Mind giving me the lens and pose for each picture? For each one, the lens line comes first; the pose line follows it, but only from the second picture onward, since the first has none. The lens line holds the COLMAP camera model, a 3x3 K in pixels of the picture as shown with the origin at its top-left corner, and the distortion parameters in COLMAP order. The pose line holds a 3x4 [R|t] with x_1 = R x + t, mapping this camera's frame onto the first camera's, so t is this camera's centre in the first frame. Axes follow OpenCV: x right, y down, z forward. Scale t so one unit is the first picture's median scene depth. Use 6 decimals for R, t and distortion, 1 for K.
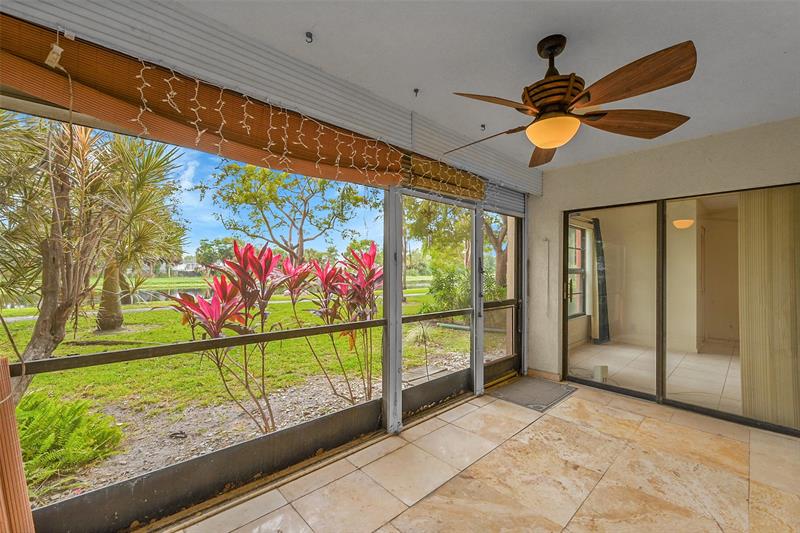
lens RADIAL K [[324.1, 0, 395.1], [0, 324.1, 266.4], [0, 0, 1]] dist [0.000812, -0.000066]
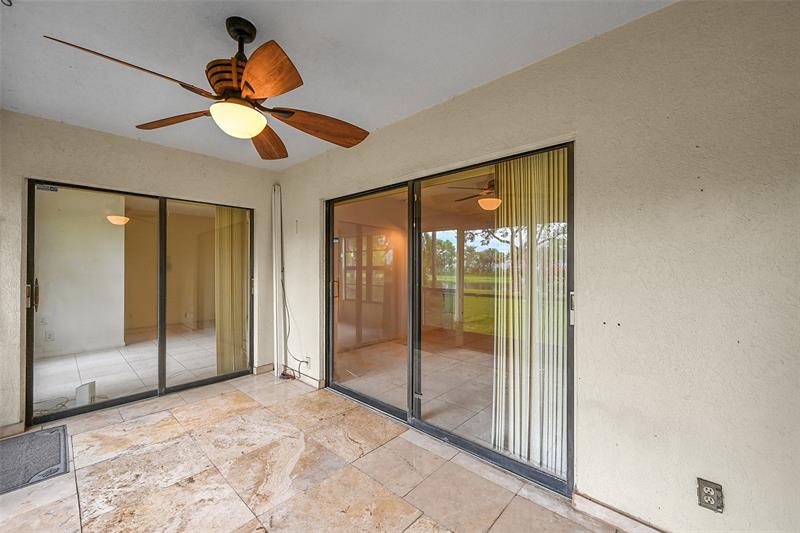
lens RADIAL K [[324.1, 0, 401.5], [0, 324.1, 267.4], [0, 0, 1]] dist [0.000812, -0.000066]
pose [[-0.096546, -0.004835, 0.995317, -0.297388], [-0.011874, 0.999923, 0.003706, 0.002629], [-0.995258, -0.011460, -0.096596, 0.357624]]
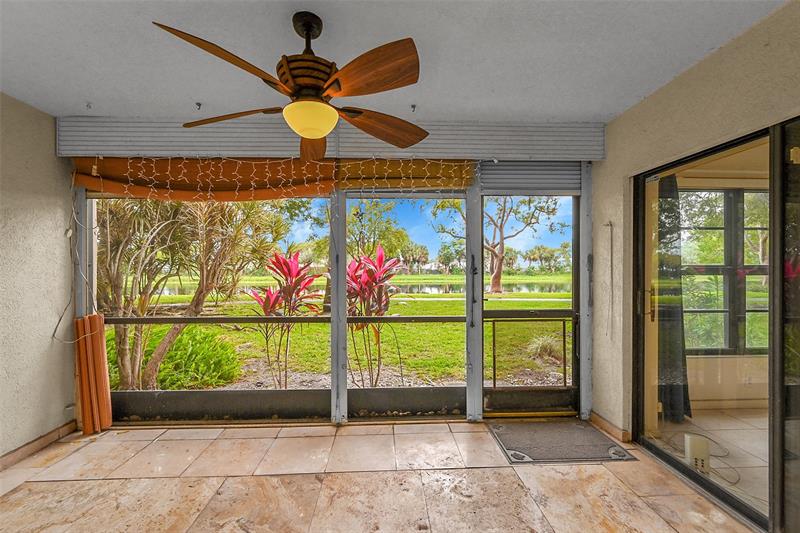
lens RADIAL K [[324.1, 0, 396.7], [0, 324.1, 269.4], [0, 0, 1]] dist [0.000812, -0.000066]
pose [[0.766008, -0.005342, -0.642809, 0.720221], [0.015677, 0.999823, 0.010373, -0.004634], [0.642640, -0.018023, 0.765957, 0.269219]]
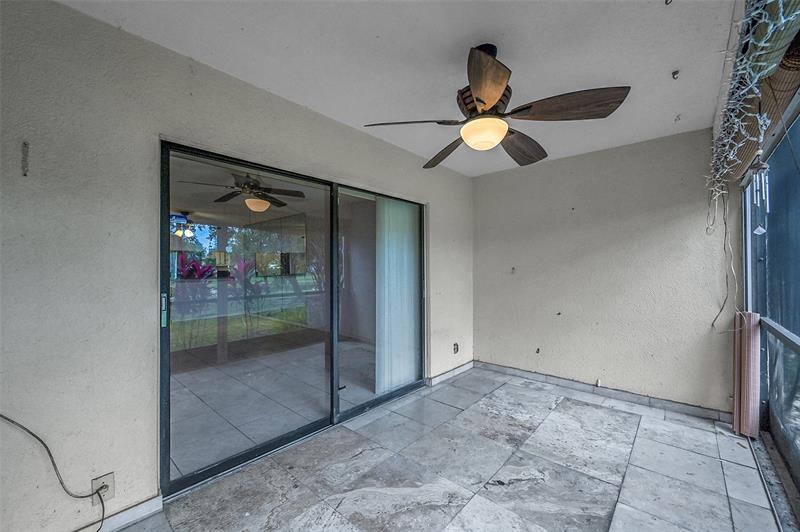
lens RADIAL K [[318.8, 0, 398.1], [0, 318.8, 265.7], [0, 0, 1]] dist [-0.000910, -0.000084]
pose [[-0.993991, -0.003460, -0.109406, 0.509173], [-0.001661, 0.999862, -0.016526, 0.006786], [0.109448, -0.016245, -0.993860, 1.161225]]
